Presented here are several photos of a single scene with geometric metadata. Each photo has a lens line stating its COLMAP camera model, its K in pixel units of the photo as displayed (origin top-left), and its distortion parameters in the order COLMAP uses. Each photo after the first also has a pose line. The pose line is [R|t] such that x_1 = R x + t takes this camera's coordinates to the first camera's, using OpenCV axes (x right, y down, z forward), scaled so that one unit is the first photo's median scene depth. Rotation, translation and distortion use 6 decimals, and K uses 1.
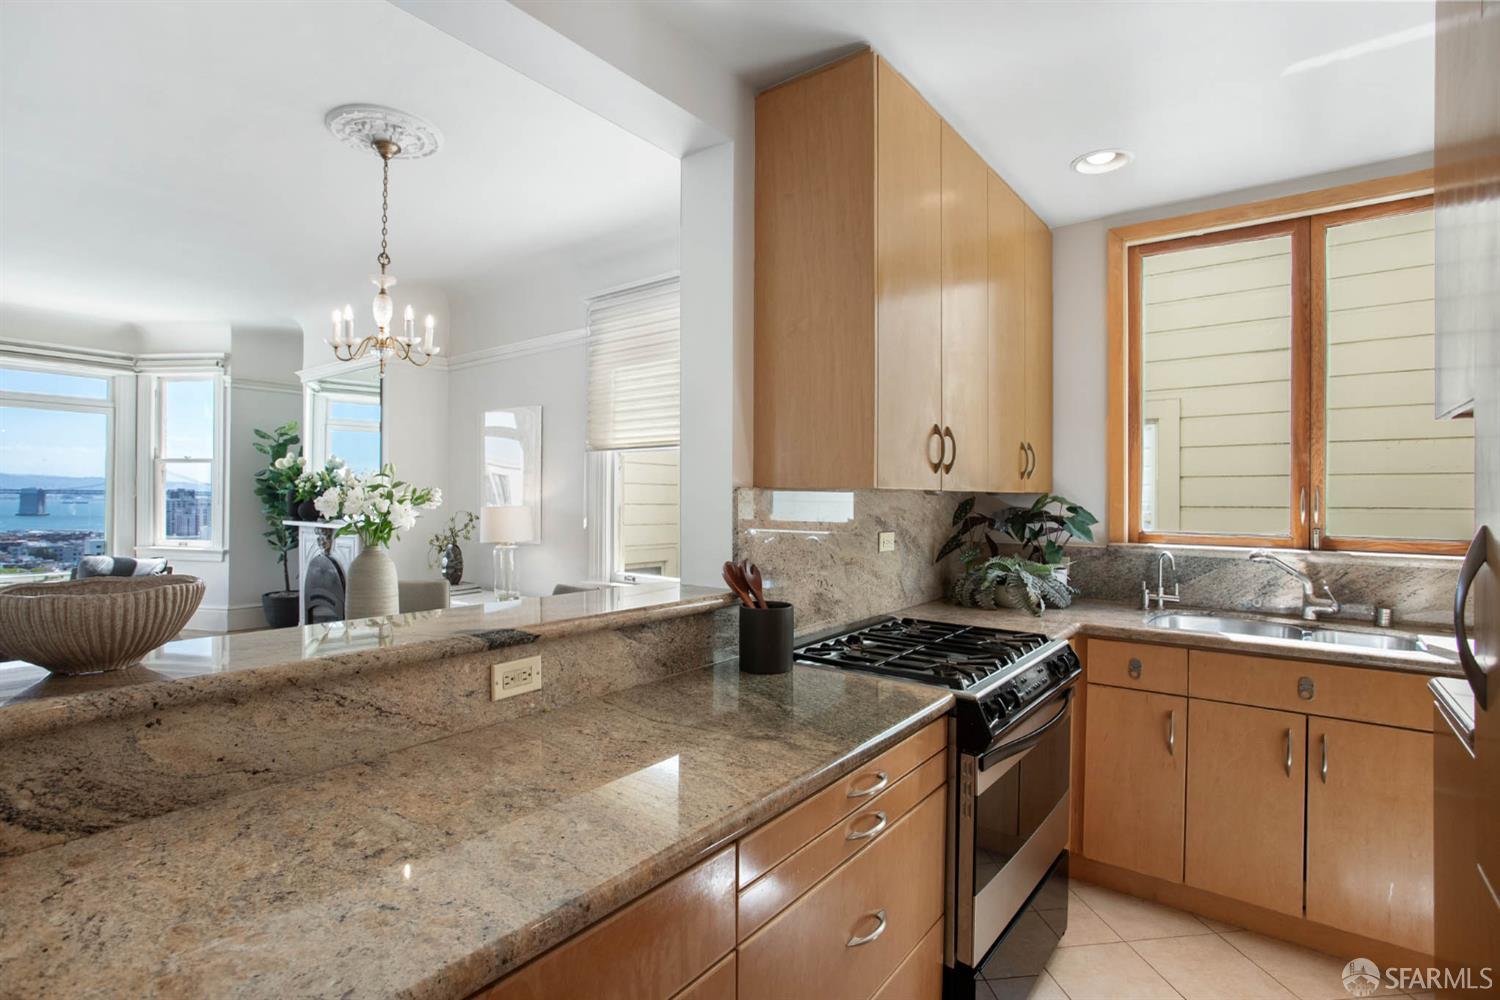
lens RADIAL K [[740.0, 0, 741.9], [0, 740.0, 501.2], [0, 0, 1]] dist [-0.050421, 0.024075]
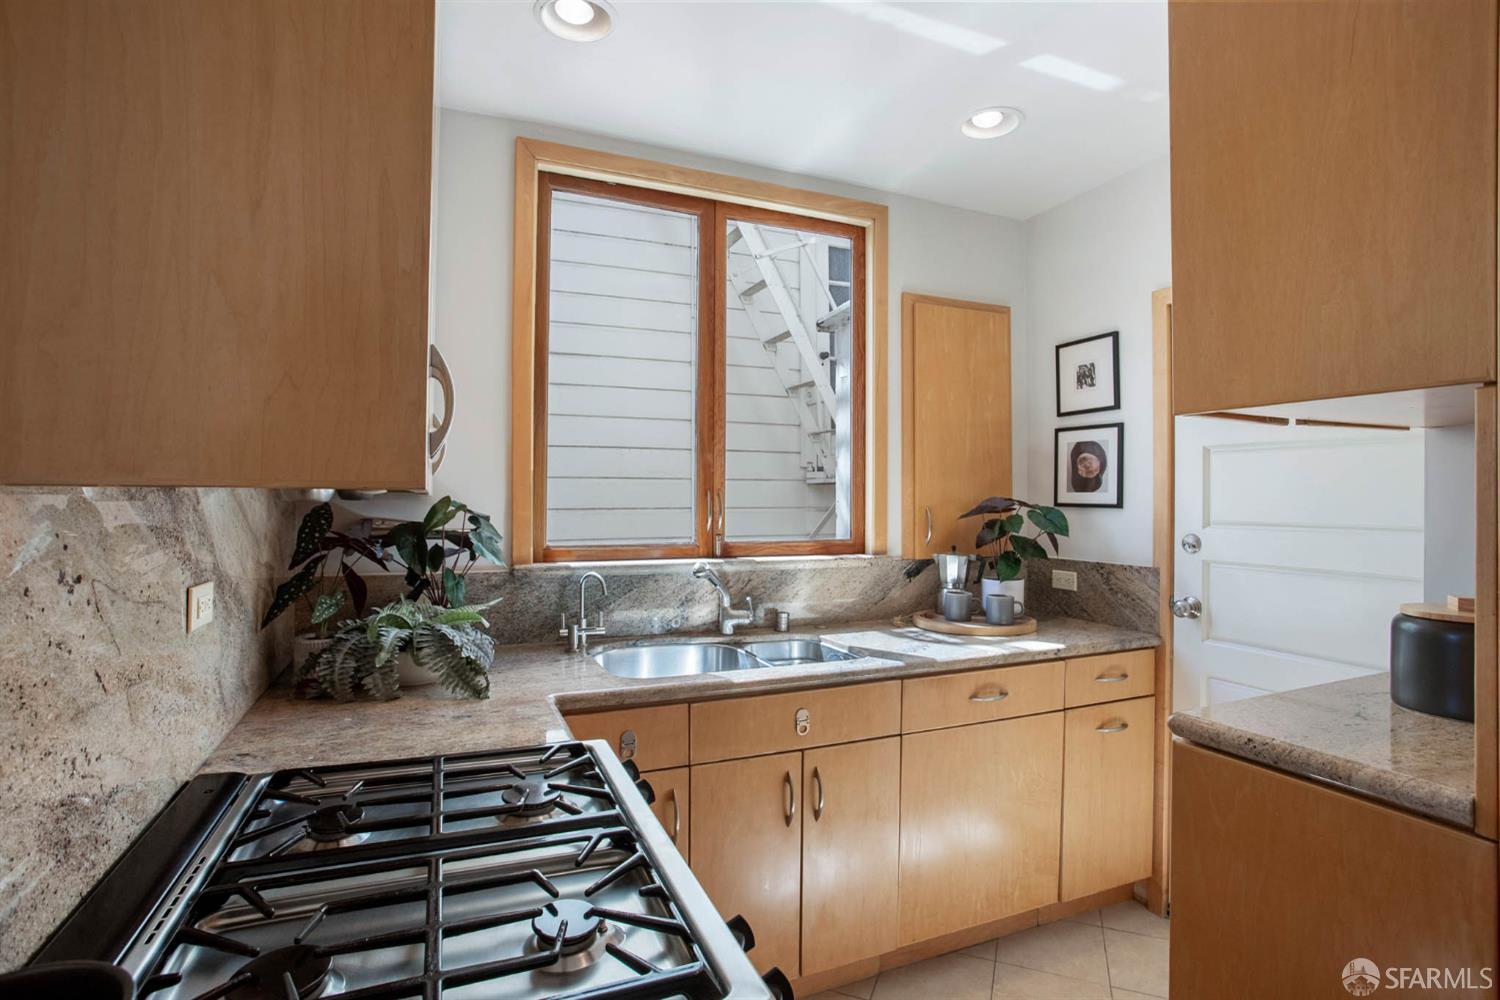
lens RADIAL K [[740.0, 0, 744.4], [0, 740.0, 499.1], [0, 0, 1]] dist [-0.050421, 0.024075]
pose [[0.494934, -0.002899, 0.868926, -0.022432], [0.006853, 0.999976, -0.000567, -0.007324], [-0.868904, 0.006235, 0.494942, 0.485108]]
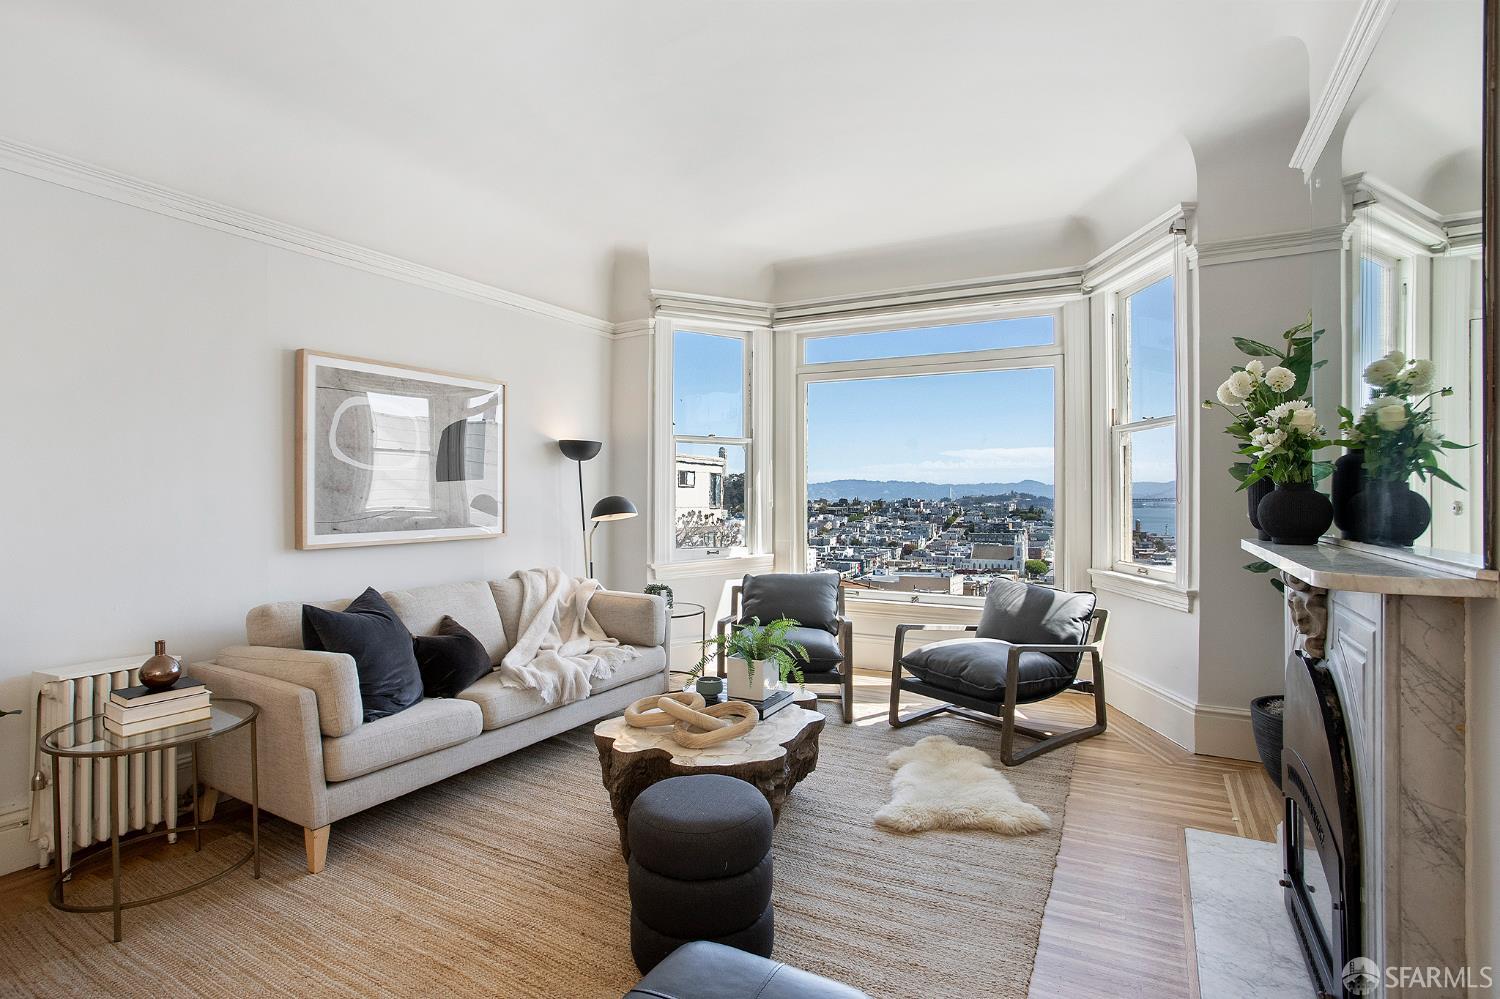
lens RADIAL K [[740.0, 0, 768.2], [0, 740.0, 490.2], [0, 0, 1]] dist [-0.050421, 0.024075]
pose [[0.162808, -0.021050, -0.986433, -0.675938], [-0.003527, 0.999754, -0.021916, 0.024053], [0.986651, 0.007047, 0.162694, 1.633007]]
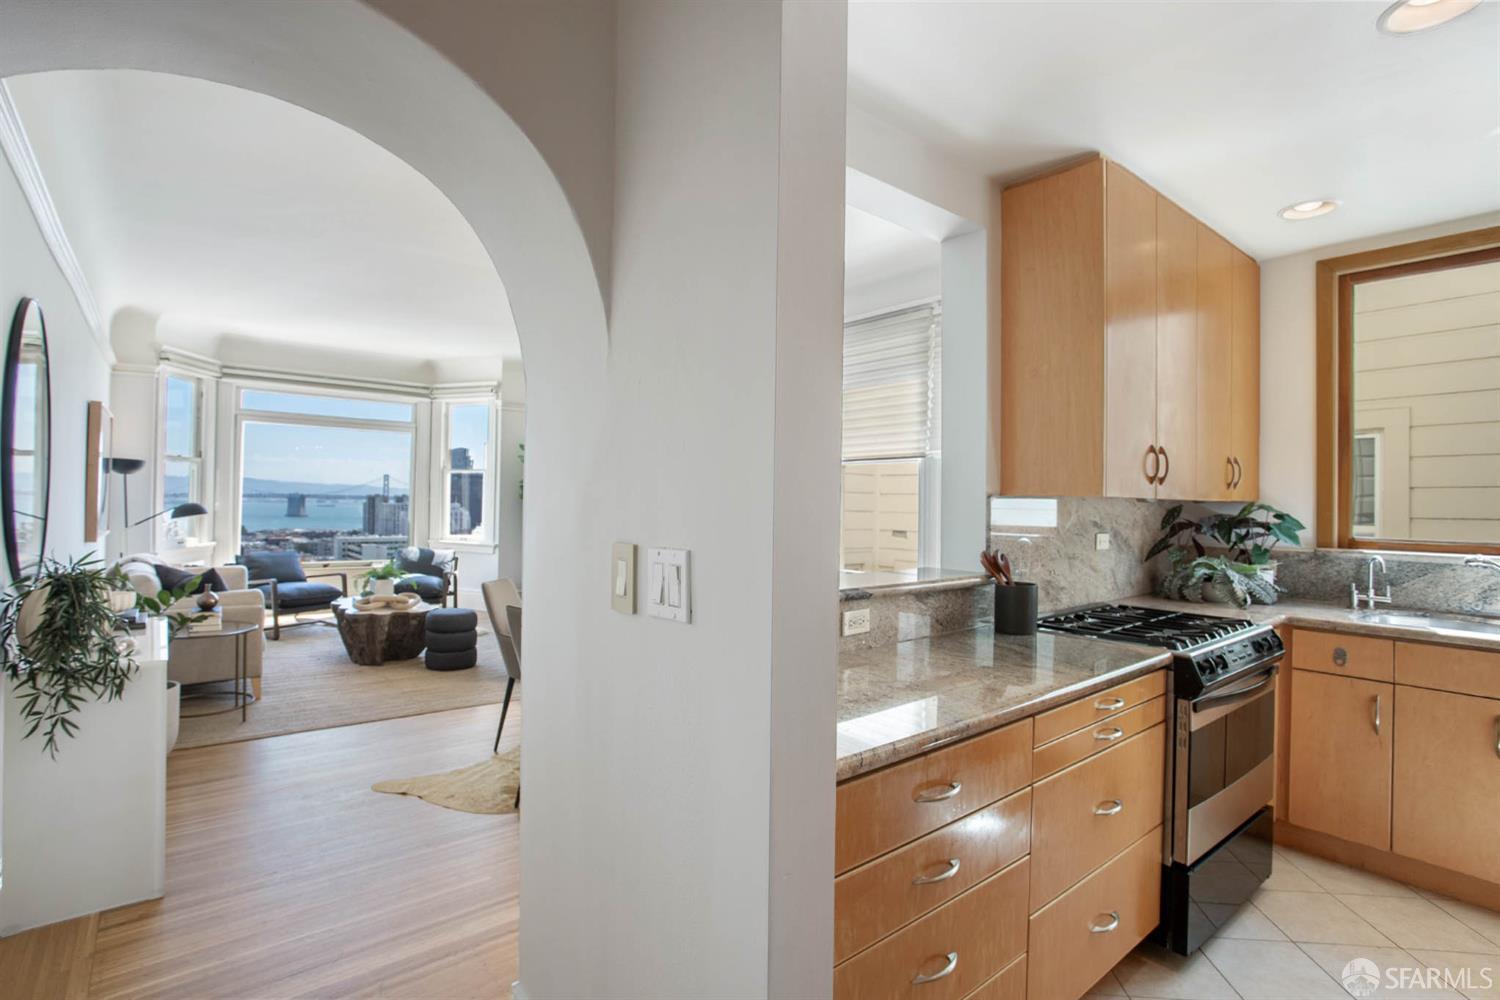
lens RADIAL K [[740.0, 0, 744.4], [0, 740.0, 500.7], [0, 0, 1]] dist [-0.050421, 0.024075]
pose [[0.975317, 0.006553, -0.220714, -0.103576], [-0.008854, 0.999916, -0.009440, 0.005394], [0.220633, 0.011161, 0.975293, -0.267335]]
